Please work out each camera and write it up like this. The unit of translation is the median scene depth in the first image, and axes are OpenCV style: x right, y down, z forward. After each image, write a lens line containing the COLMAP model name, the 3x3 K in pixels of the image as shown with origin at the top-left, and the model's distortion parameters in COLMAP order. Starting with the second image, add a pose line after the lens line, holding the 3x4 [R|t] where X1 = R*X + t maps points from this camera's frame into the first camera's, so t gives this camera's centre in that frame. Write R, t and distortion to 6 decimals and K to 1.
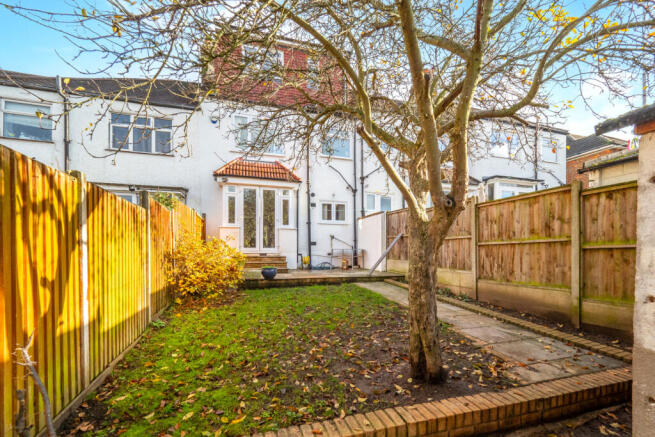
lens RADIAL K [[287.8, 0, 336.5], [0, 287.8, 250.1], [0, 0, 1]] dist [0.003429, -0.000205]
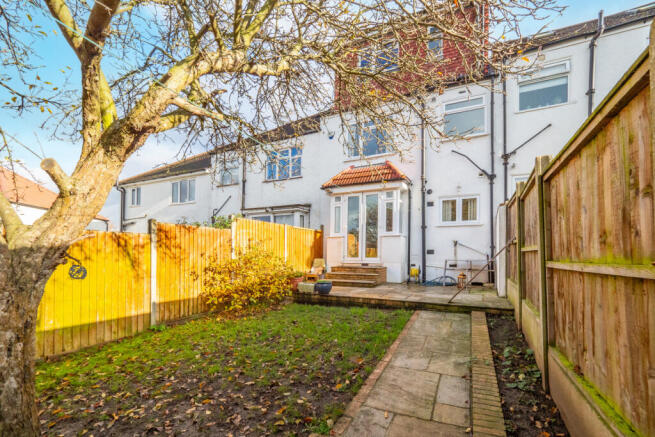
lens RADIAL K [[287.8, 0, 338.1], [0, 287.8, 247.5], [0, 0, 1]] dist [0.003429, -0.000205]
pose [[0.722239, -0.014202, -0.691498, 0.297860], [0.003117, 0.999846, -0.017279, -0.022486], [0.691637, 0.010324, 0.722172, 0.245345]]
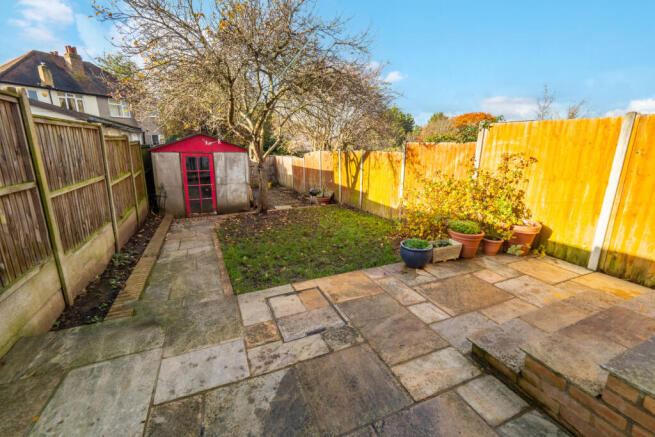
lens RADIAL K [[287.8, 0, 329.3], [0, 287.8, 214.7], [0, 0, 1]] dist [0.003429, -0.000205]
pose [[-0.995574, 0.023286, -0.091053, -0.030540], [0.000527, 0.970187, 0.242356, -0.073468], [0.093982, 0.241235, -0.965905, 0.985253]]
